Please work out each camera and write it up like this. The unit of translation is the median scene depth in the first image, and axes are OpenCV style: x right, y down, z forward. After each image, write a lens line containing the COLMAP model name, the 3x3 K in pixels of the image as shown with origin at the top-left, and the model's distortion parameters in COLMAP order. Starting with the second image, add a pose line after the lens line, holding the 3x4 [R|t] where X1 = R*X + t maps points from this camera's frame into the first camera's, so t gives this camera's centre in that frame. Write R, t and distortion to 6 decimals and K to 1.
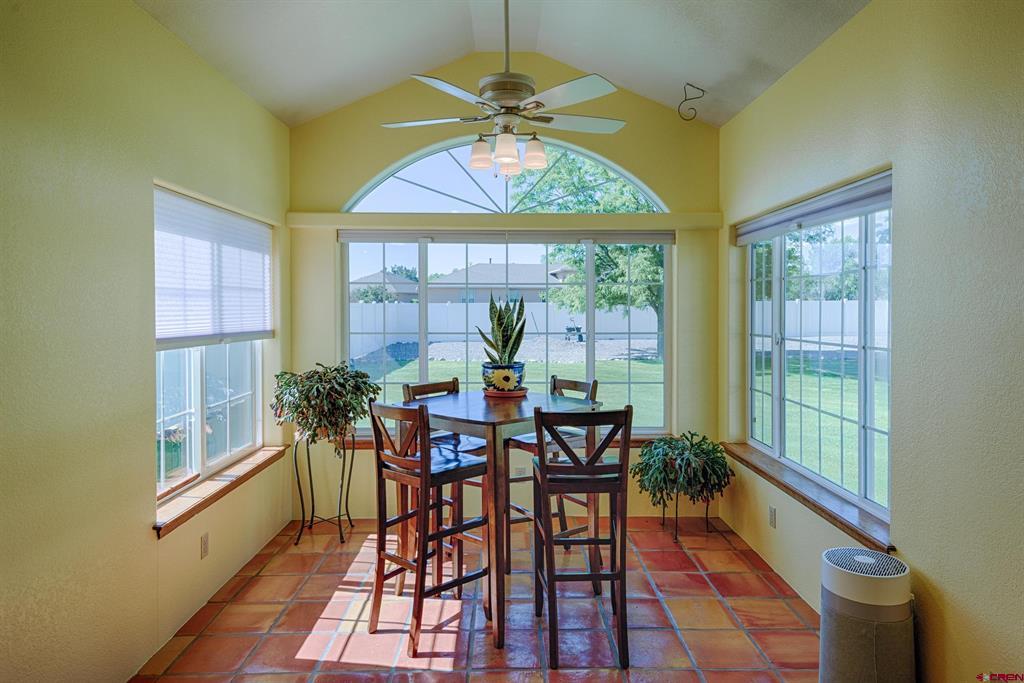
lens RADIAL K [[645.6, 0, 516.8], [0, 645.6, 333.9], [0, 0, 1]] dist [0.002614, 0.000049]
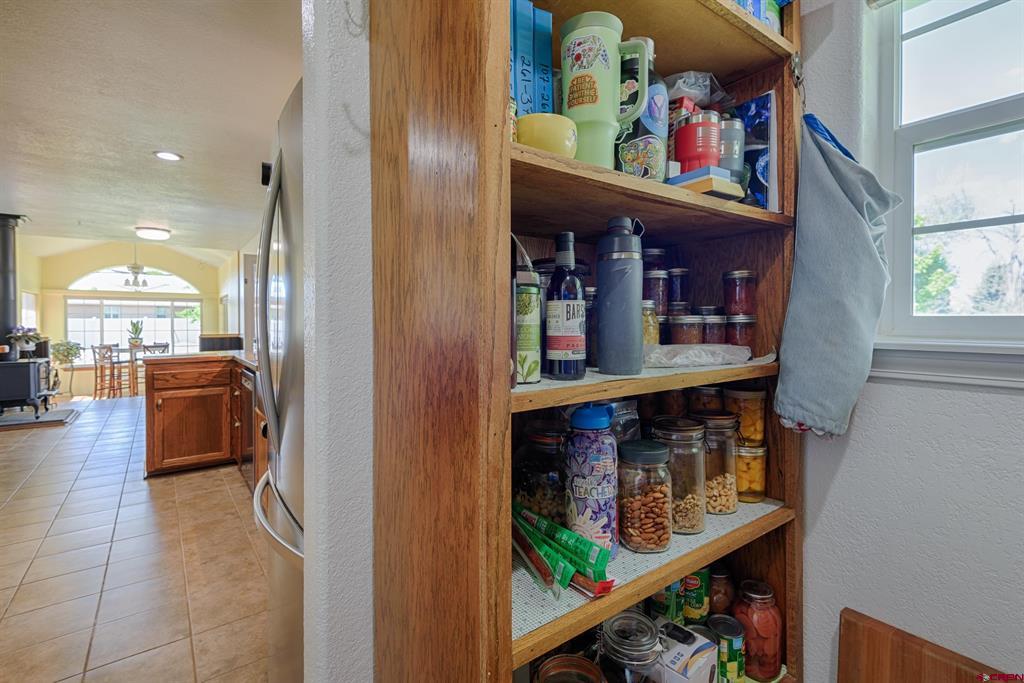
lens RADIAL K [[474.8, 0, 506.4], [0, 474.8, 331.5], [0, 0, 1]] dist [0.005161, -0.003799]
pose [[0.814614, -0.009082, 0.579933, 0.124027], [0.022289, 0.999629, -0.015654, 0.095830], [-0.579576, 0.025678, 0.814514, -2.304279]]
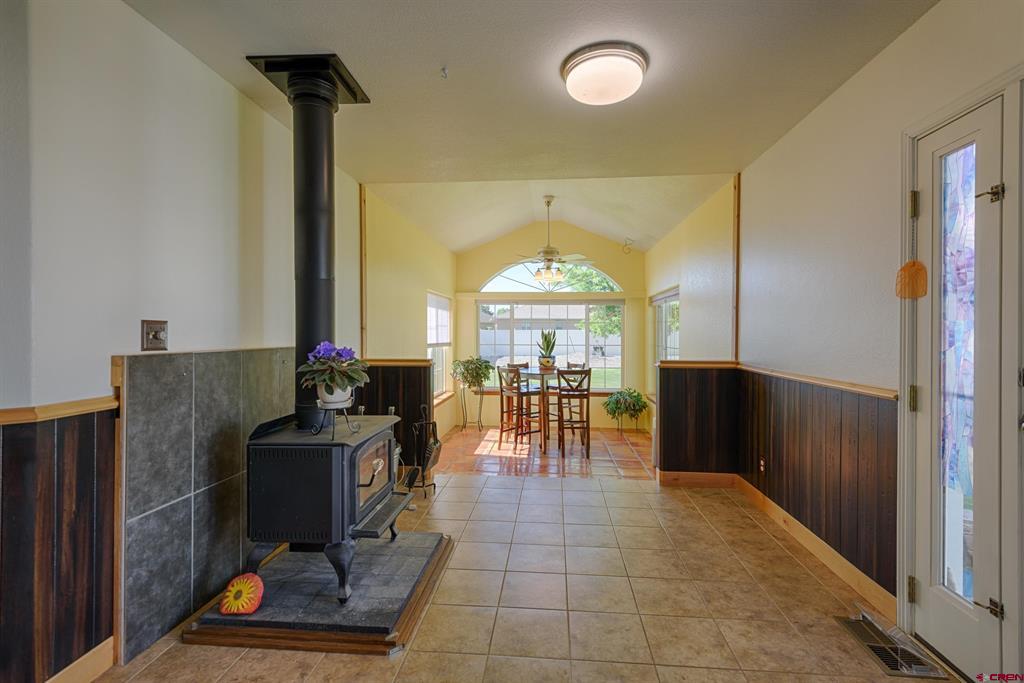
lens RADIAL K [[474.8, 0, 516.1], [0, 474.8, 338.0], [0, 0, 1]] dist [0.005161, -0.003799]
pose [[0.995343, 0.003956, -0.096317, 0.036375], [-0.006857, 0.999532, -0.029806, 0.031210], [0.096154, 0.030328, 0.994904, -0.816258]]
